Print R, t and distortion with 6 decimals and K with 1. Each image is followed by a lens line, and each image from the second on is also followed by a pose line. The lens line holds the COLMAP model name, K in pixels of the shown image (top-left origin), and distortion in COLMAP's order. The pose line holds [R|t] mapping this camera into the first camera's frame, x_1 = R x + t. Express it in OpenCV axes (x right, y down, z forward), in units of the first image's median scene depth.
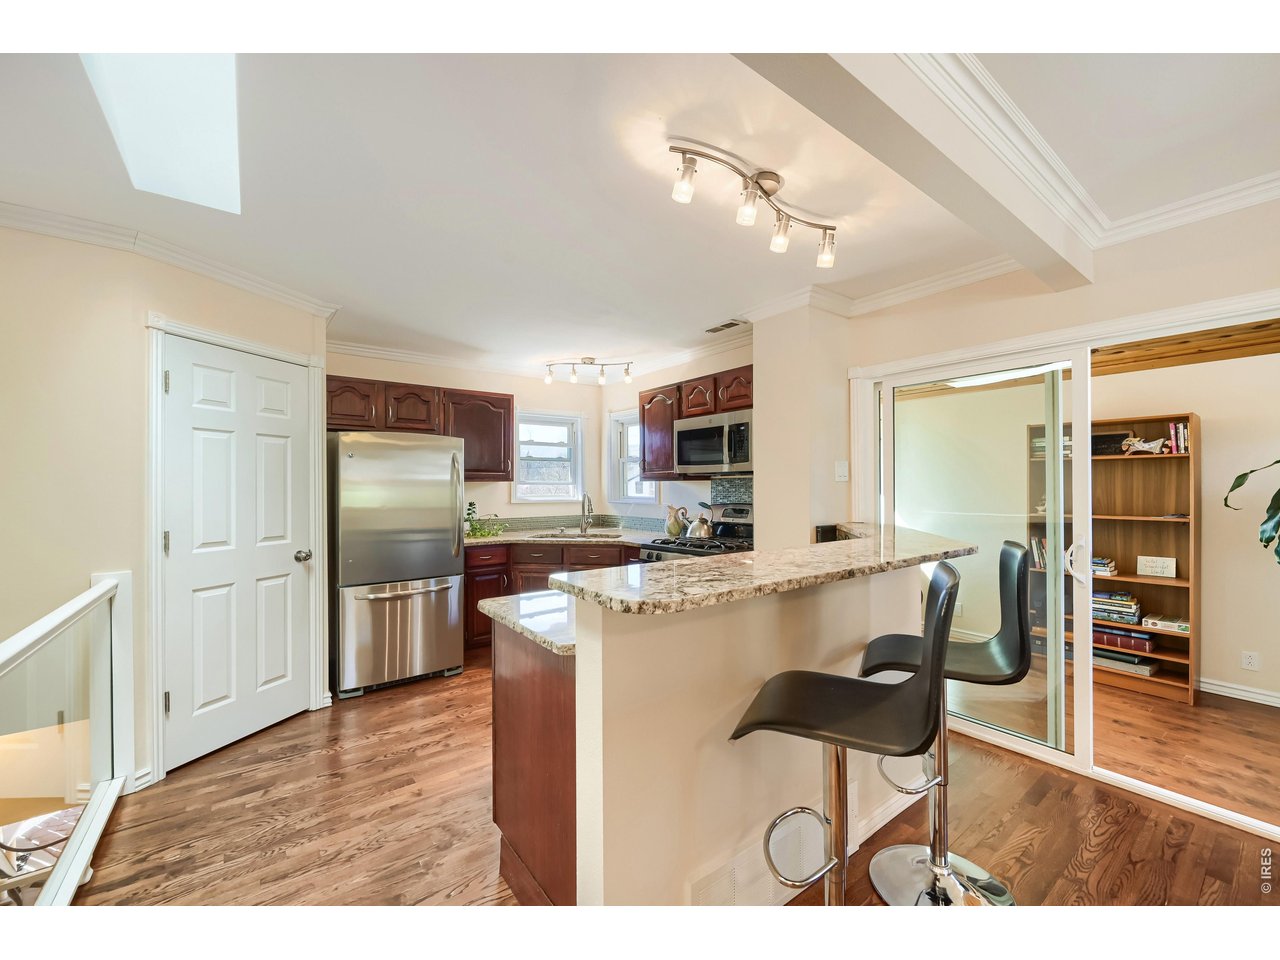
lens RADIAL K [[516.2, 0, 646.7], [0, 516.2, 478.8], [0, 0, 1]] dist [-0.023734, -0.000719]
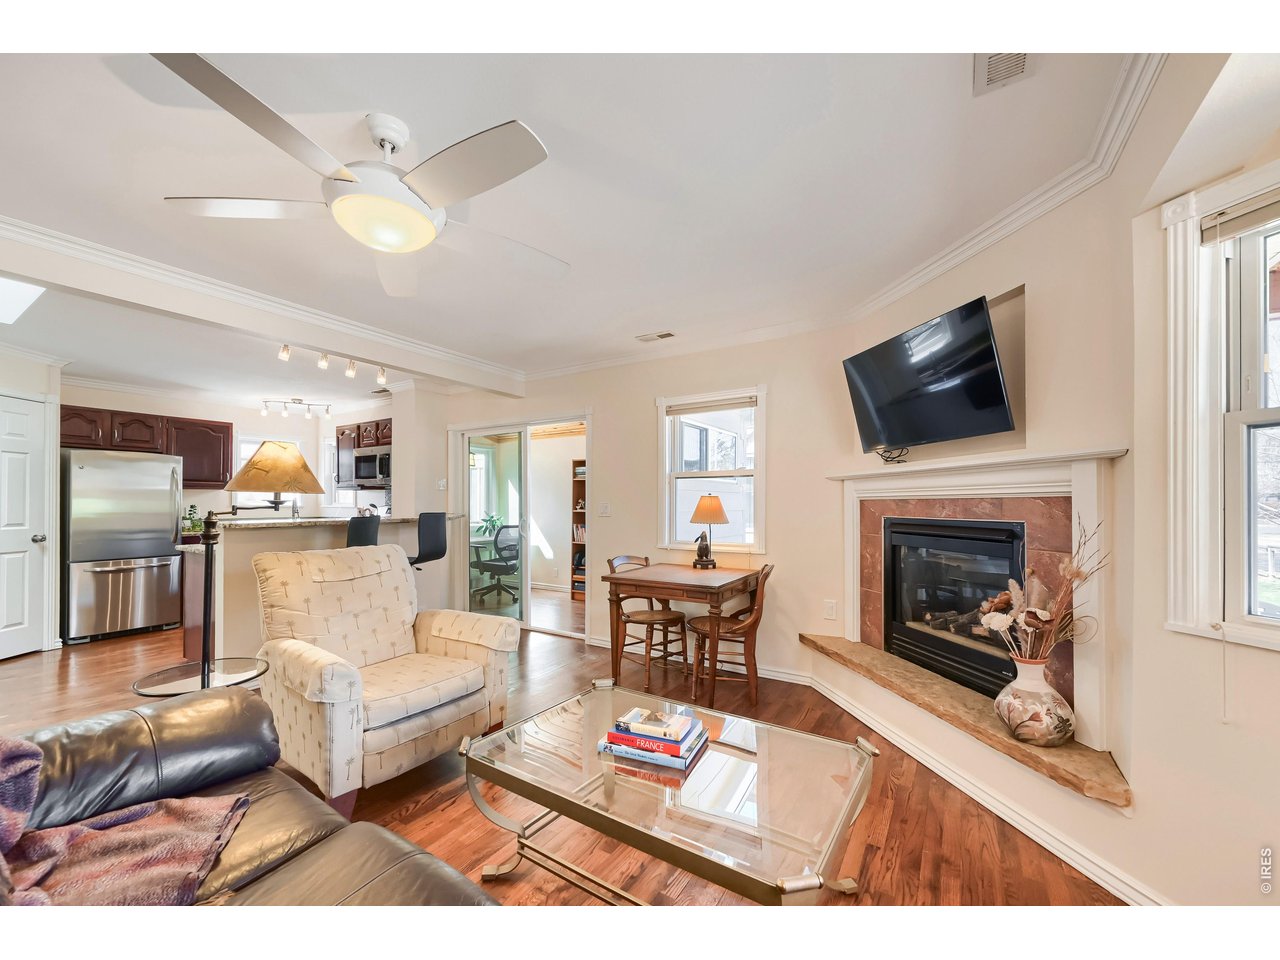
lens RADIAL K [[516.2, 0, 635.3], [0, 516.2, 492.7], [0, 0, 1]] dist [-0.023734, -0.000719]
pose [[0.940563, 0.010375, 0.339460, 0.348354], [-0.008675, 0.999941, -0.006526, 0.017856], [-0.339507, 0.003193, 0.940598, -0.730297]]
